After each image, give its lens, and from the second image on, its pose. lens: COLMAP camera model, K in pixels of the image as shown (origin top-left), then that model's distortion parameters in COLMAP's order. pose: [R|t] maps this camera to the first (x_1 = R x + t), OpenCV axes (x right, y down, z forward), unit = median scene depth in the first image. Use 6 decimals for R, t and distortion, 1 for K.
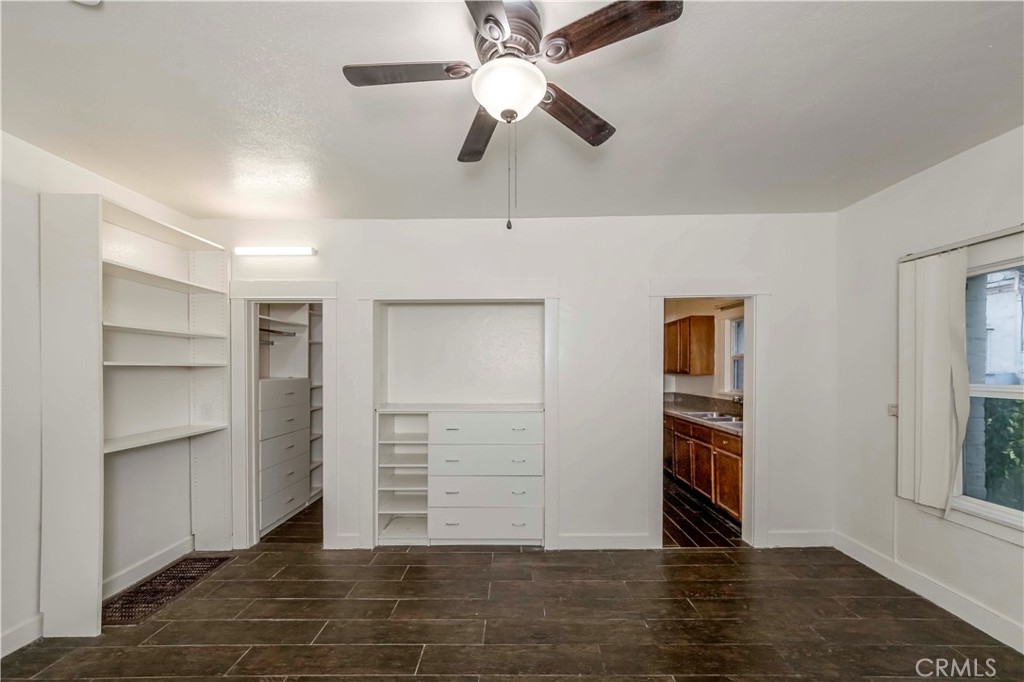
lens RADIAL K [[374.4, 0, 512.9], [0, 374.4, 370.0], [0, 0, 1]] dist [0.000026, 0.000110]
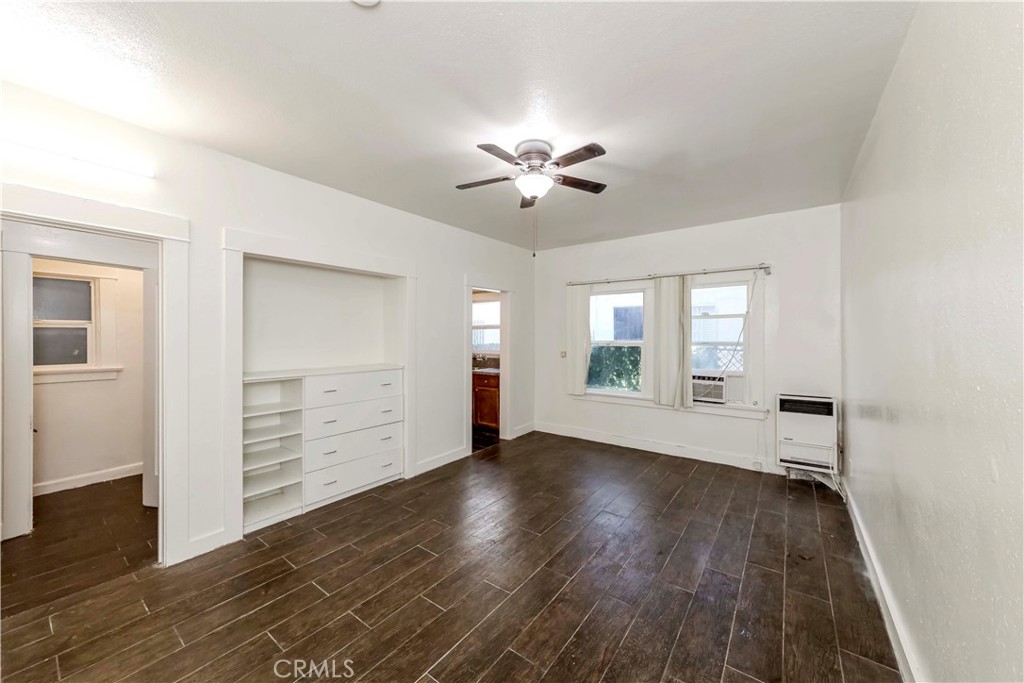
lens RADIAL K [[367.5, 0, 512.0], [0, 367.5, 341.5], [0, 0, 1]] dist [-0.009450, 0.005743]
pose [[0.600073, -0.008722, 0.799897, -0.672162], [0.004331, 0.999961, 0.007655, 0.014847], [-0.799933, -0.001129, 0.600088, -0.011258]]
